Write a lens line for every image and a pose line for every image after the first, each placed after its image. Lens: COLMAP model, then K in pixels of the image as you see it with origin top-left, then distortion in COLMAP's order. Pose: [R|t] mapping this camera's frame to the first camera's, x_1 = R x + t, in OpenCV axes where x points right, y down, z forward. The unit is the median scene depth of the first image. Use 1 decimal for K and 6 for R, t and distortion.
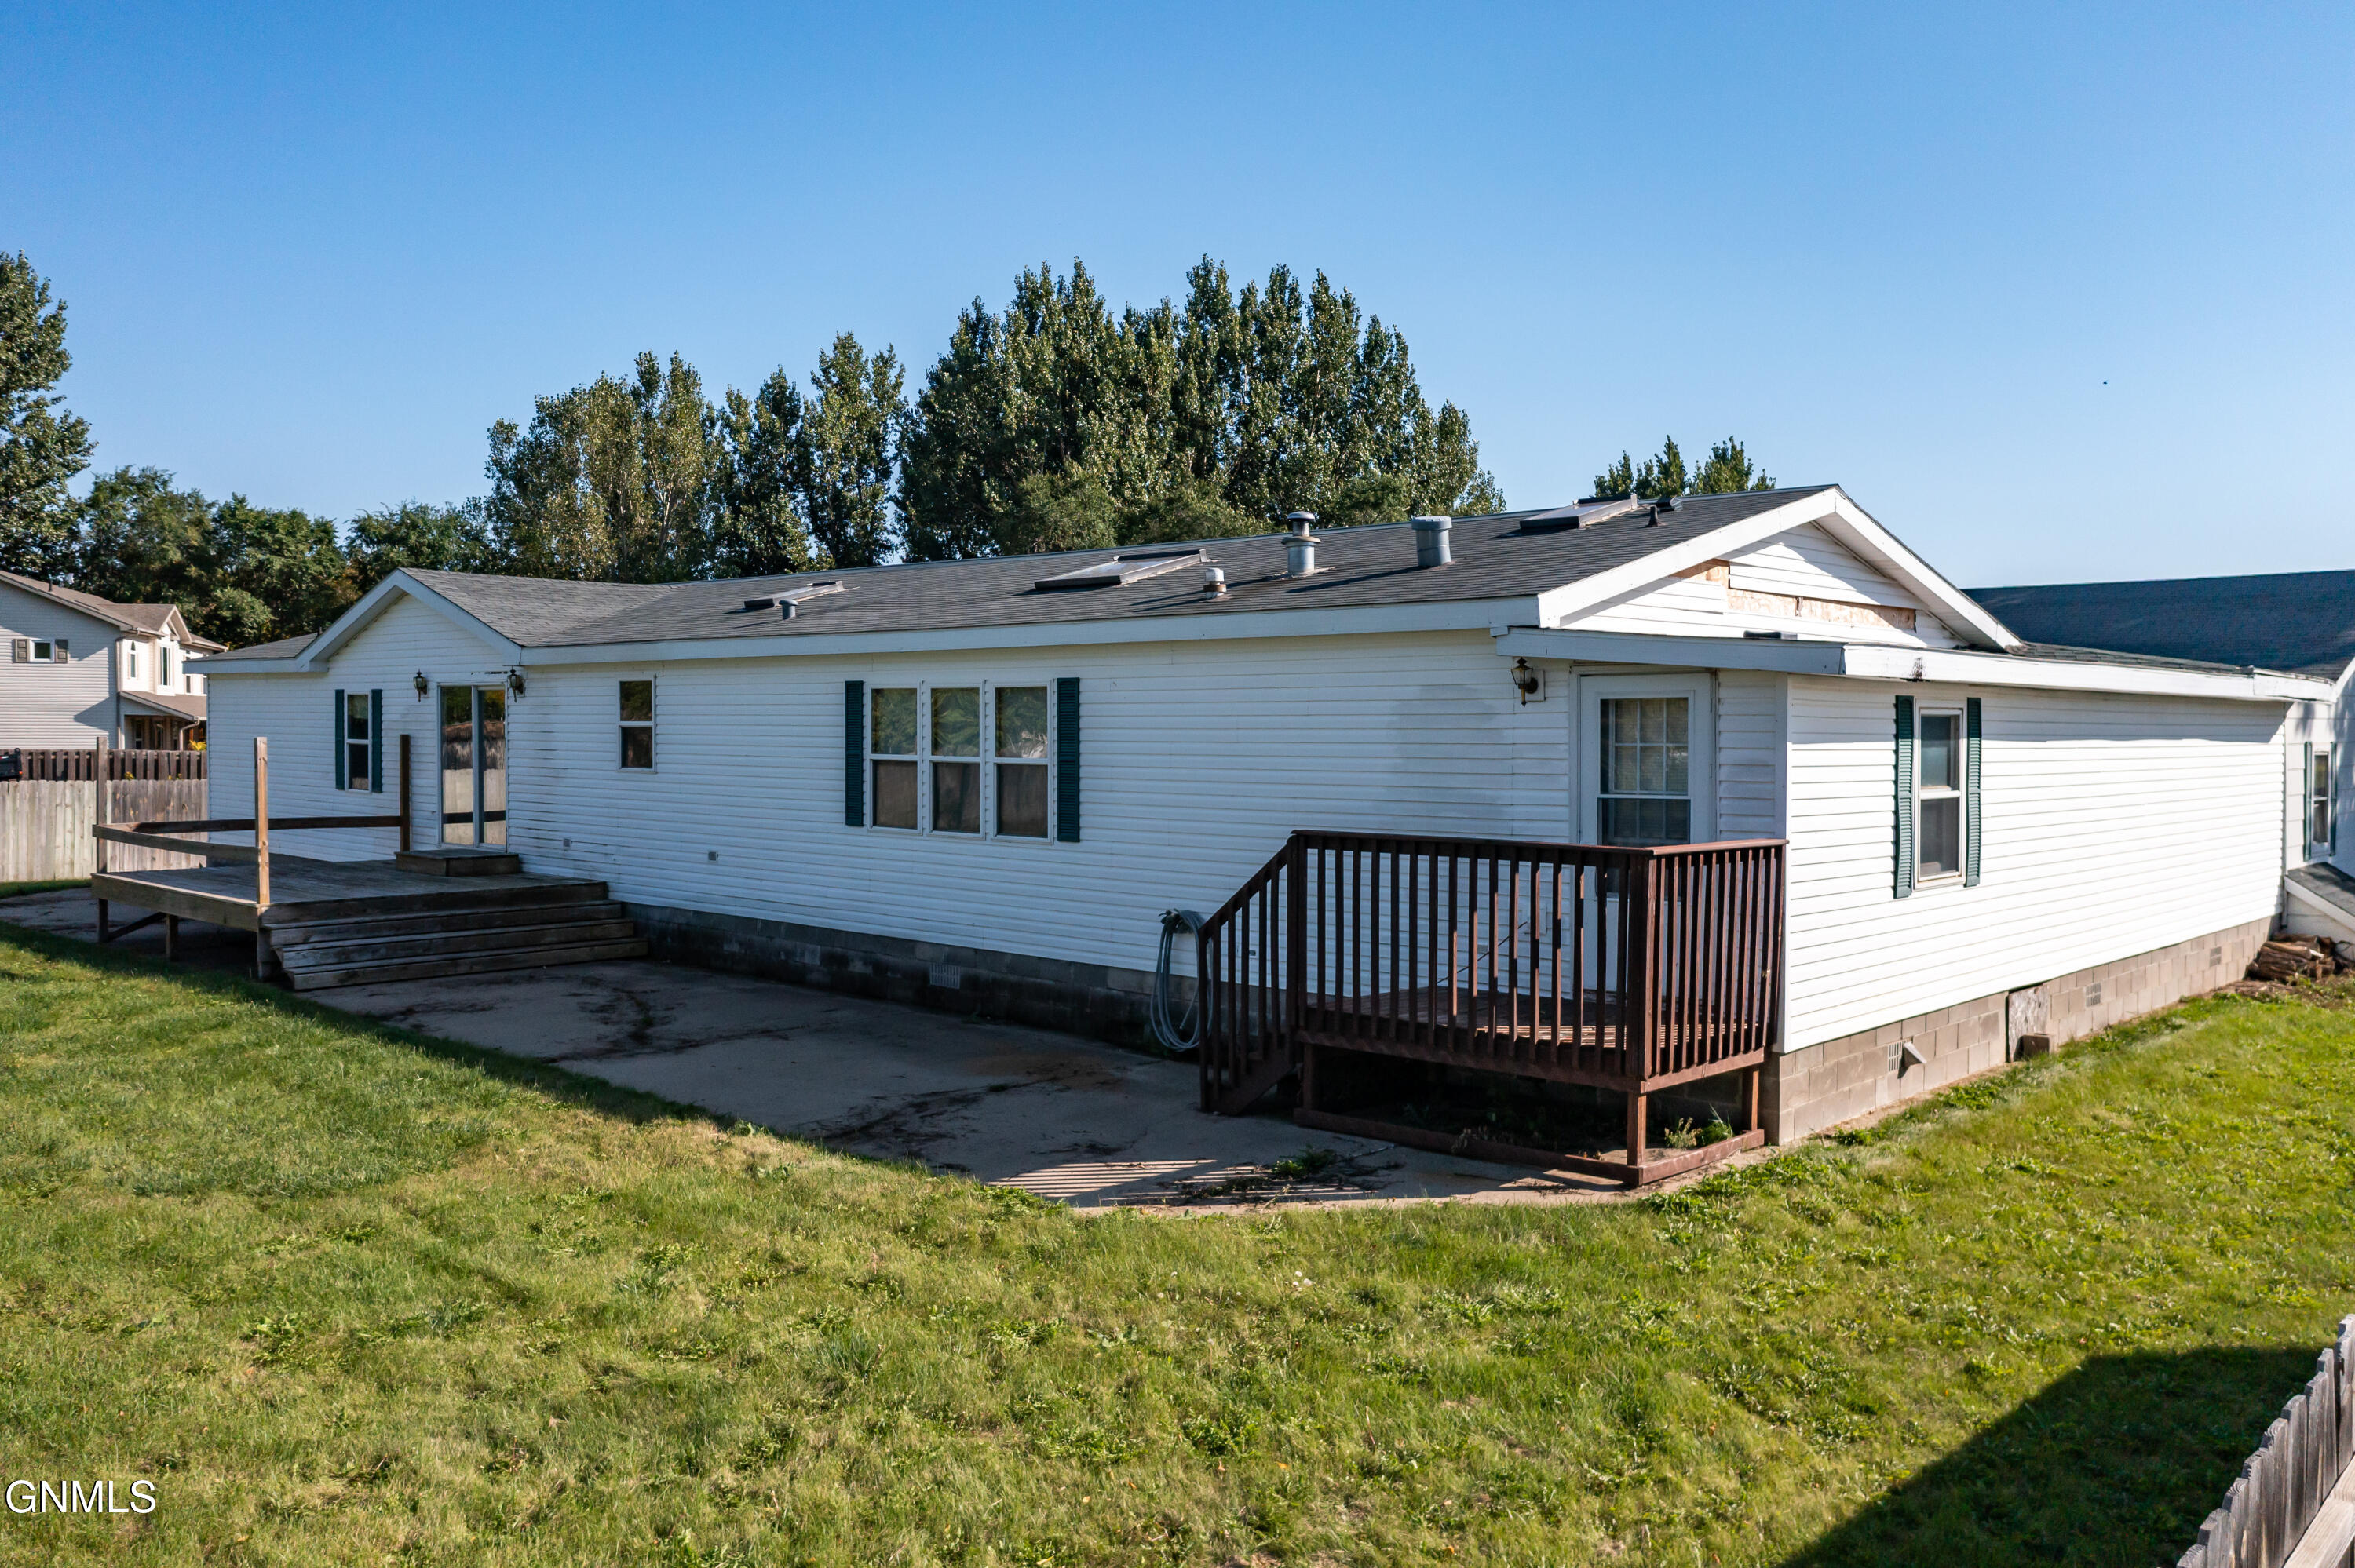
lens RADIAL K [[1849.8, 0, 1177.5], [0, 1849.8, 784.0], [0, 0, 1]] dist [-0.002920, -0.000302]
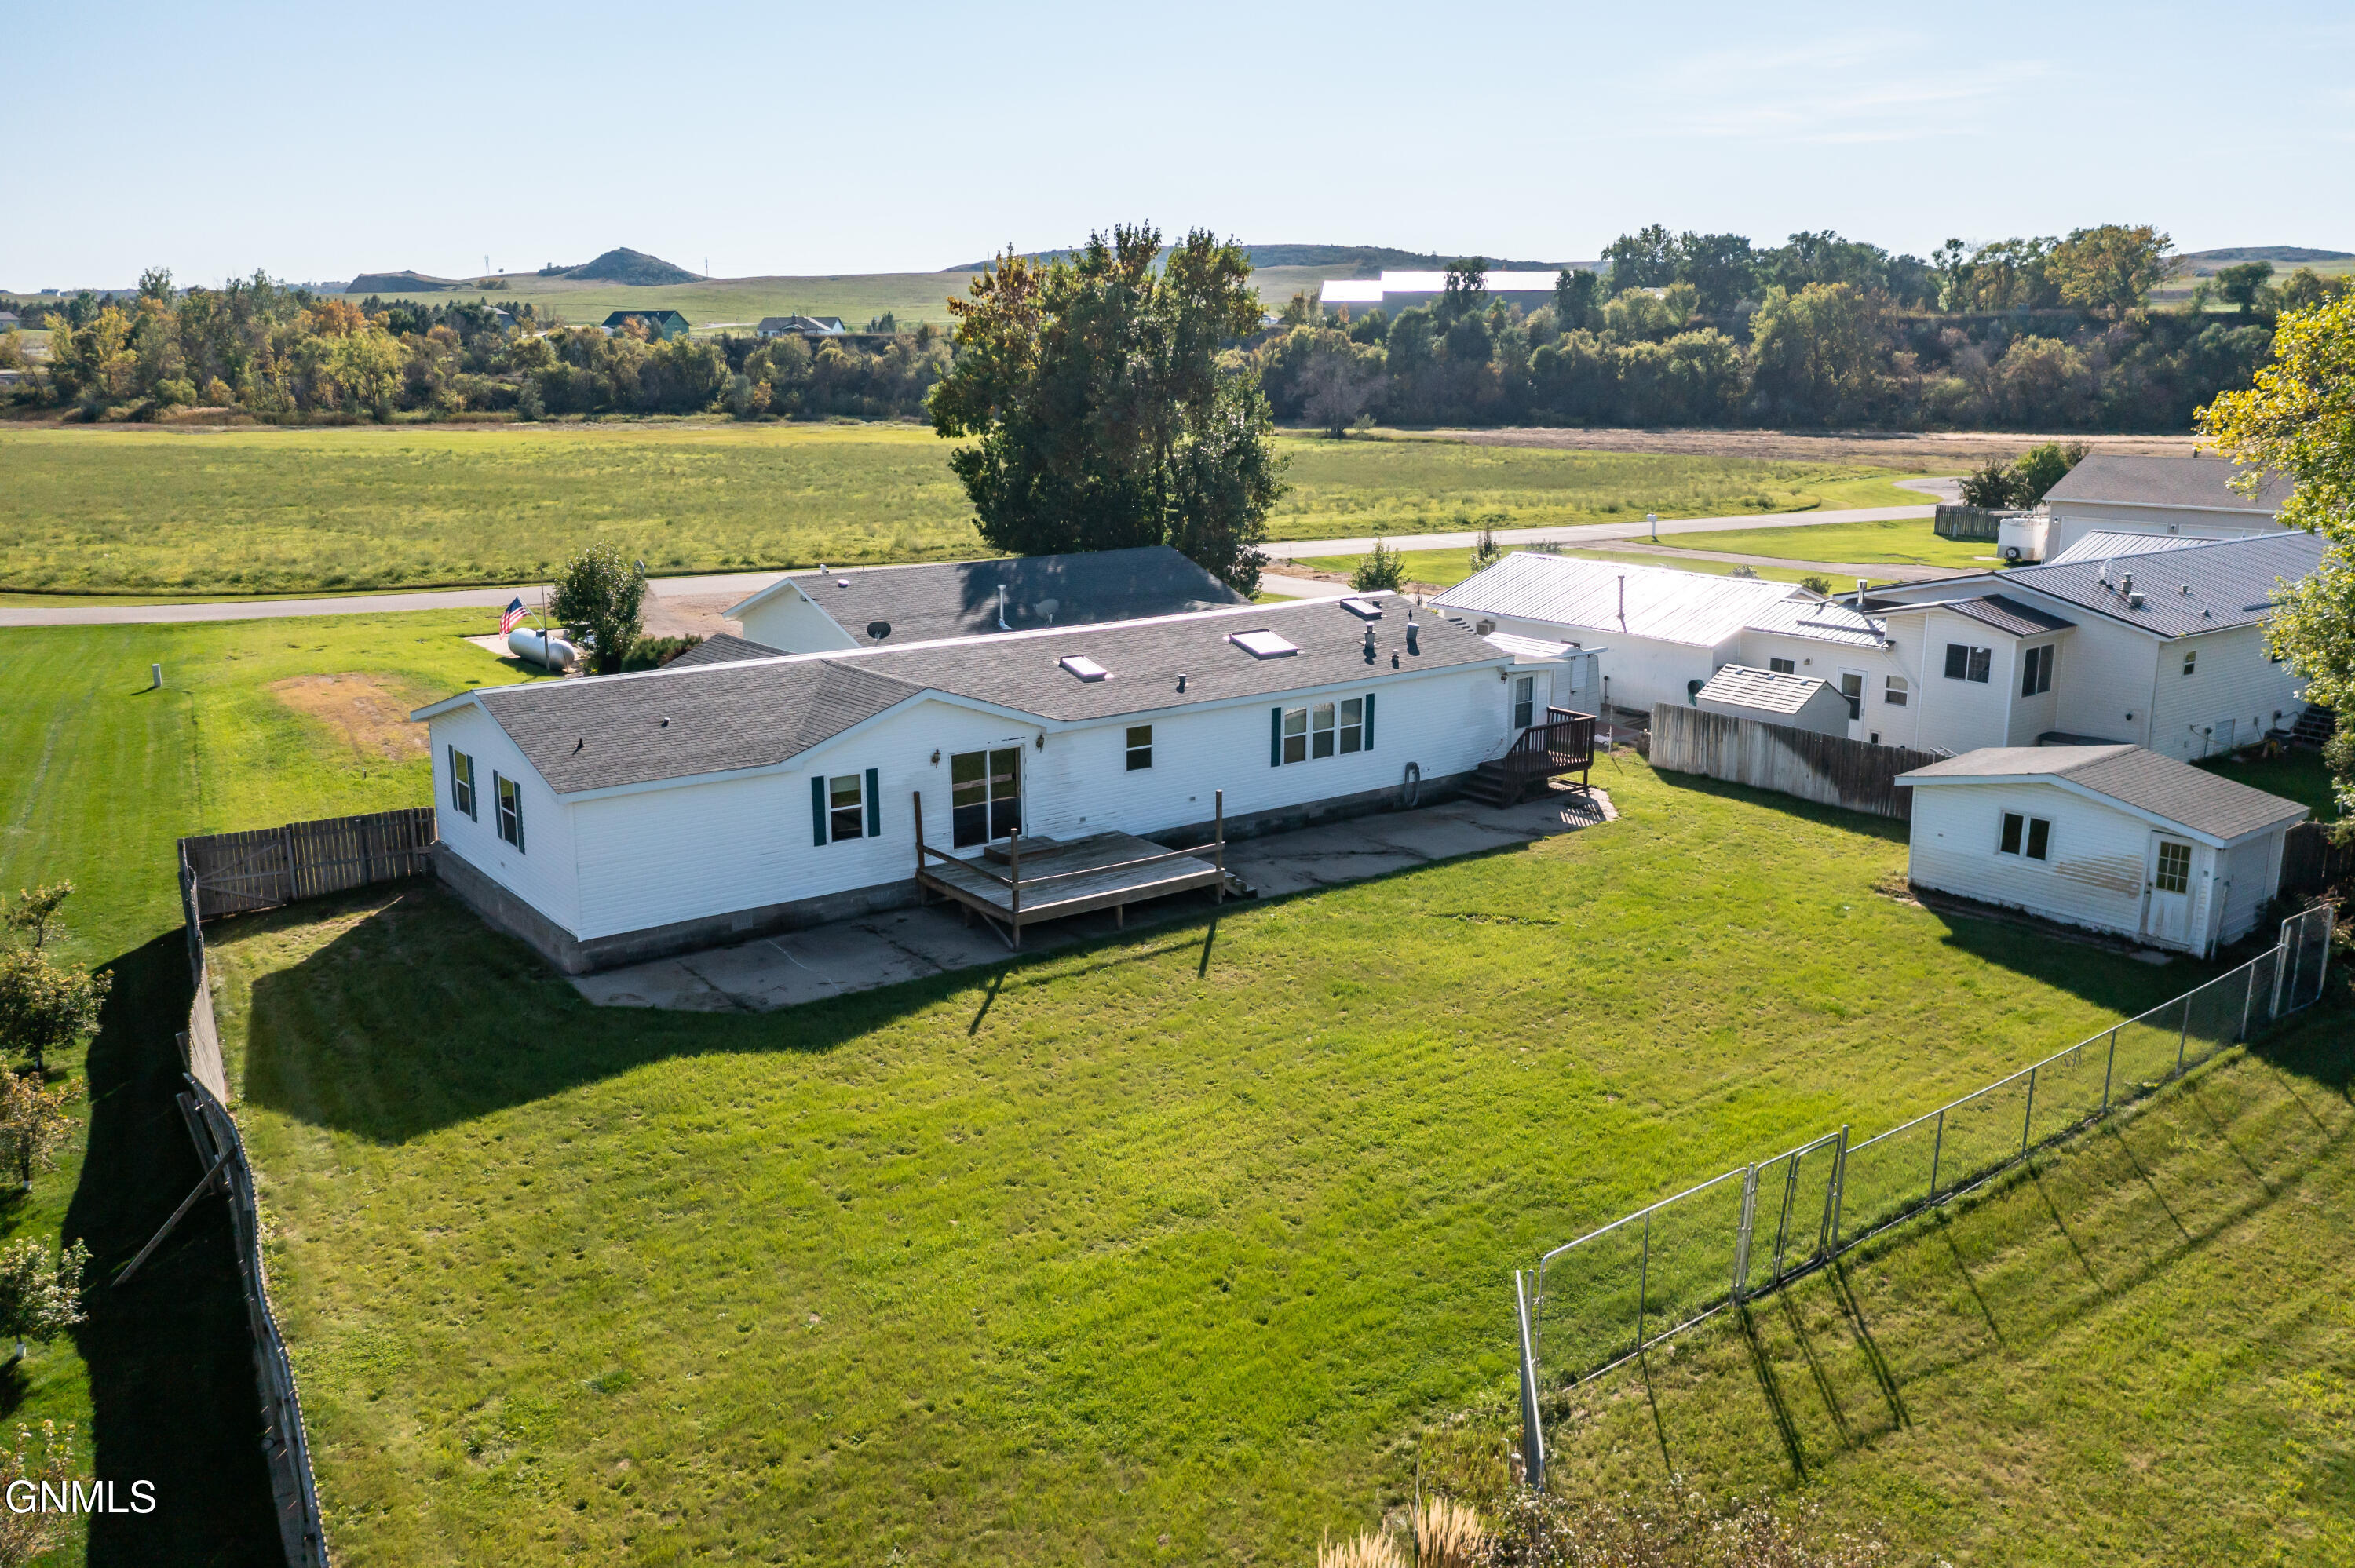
lens RADIAL K [[1849.8, 0, 1177.5], [0, 1849.8, 784.0], [0, 0, 1]] dist [-0.002920, -0.000302]
pose [[0.166657, -0.229230, 0.958999, -2.559279], [0.036889, 0.973370, 0.226254, -0.514974], [-0.985325, -0.002330, 0.170675, 0.718568]]
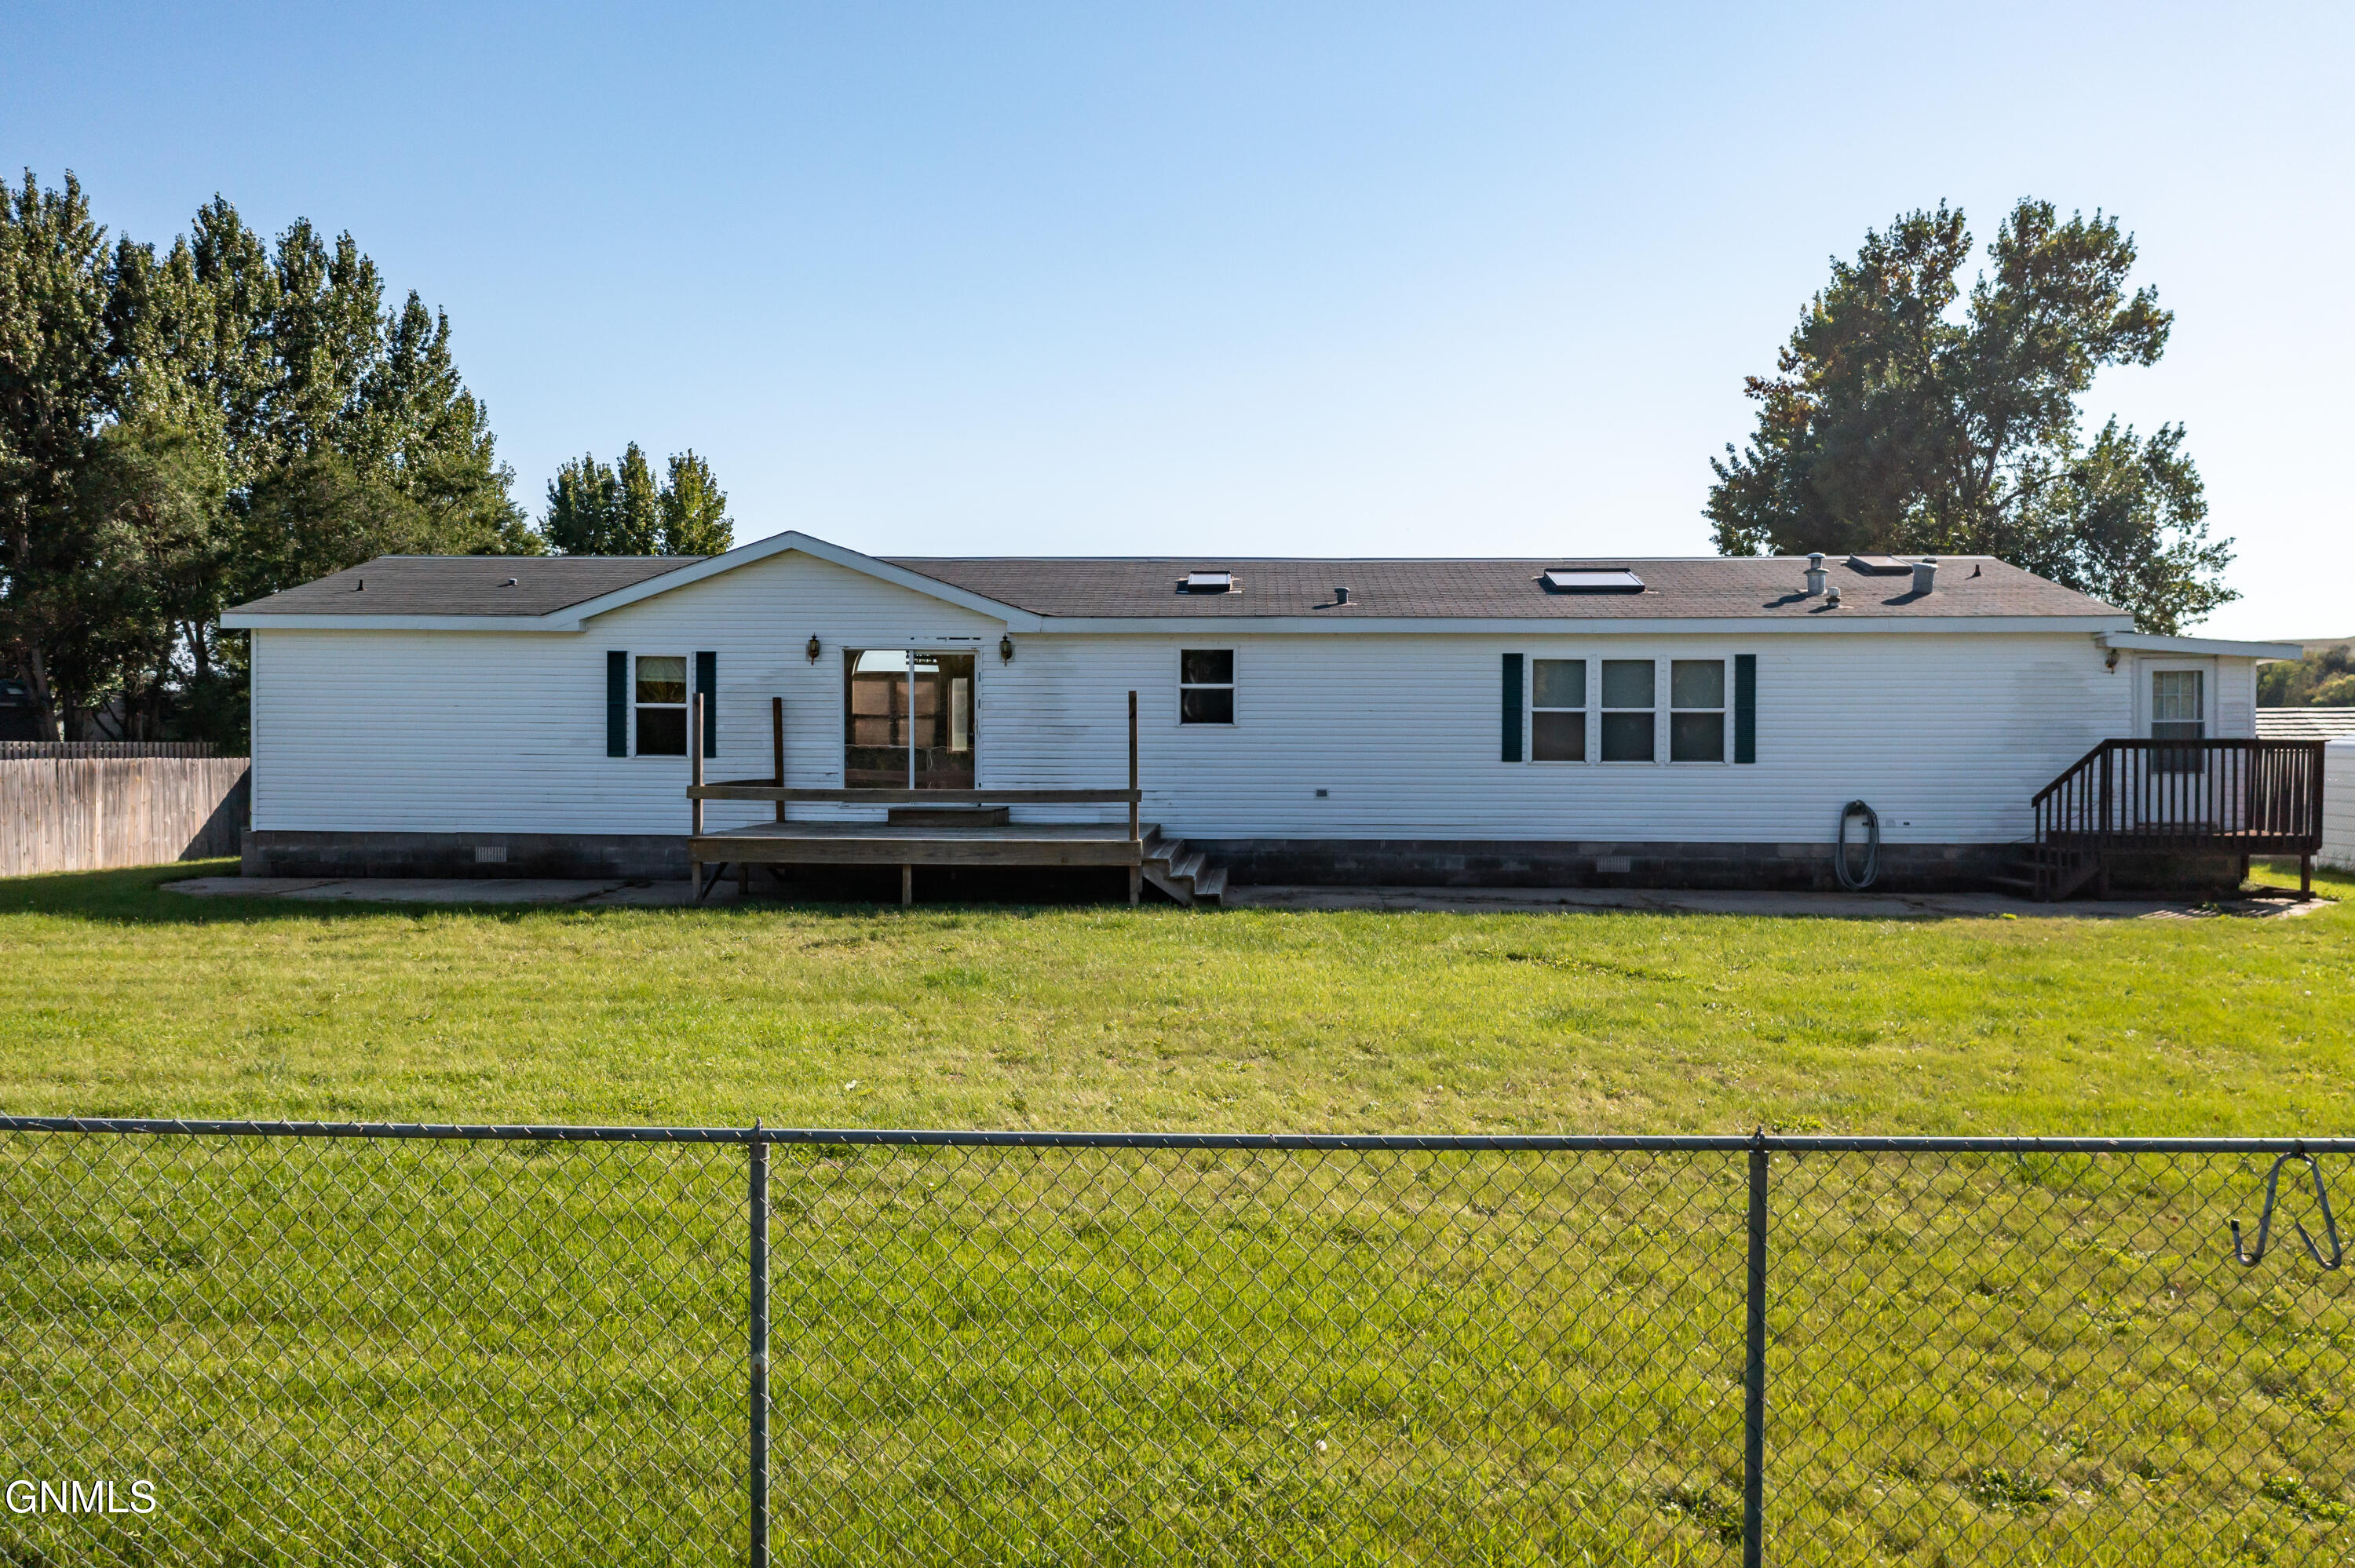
lens RADIAL K [[1861.6, 0, 1177.5], [0, 1861.6, 784.0], [0, 0, 1]] dist [-0.009455, 0.004692]
pose [[0.755436, -0.019946, 0.654919, -1.257019], [0.022881, 0.999730, 0.004056, 0.028198], [-0.654823, 0.011921, 0.755688, 0.137914]]
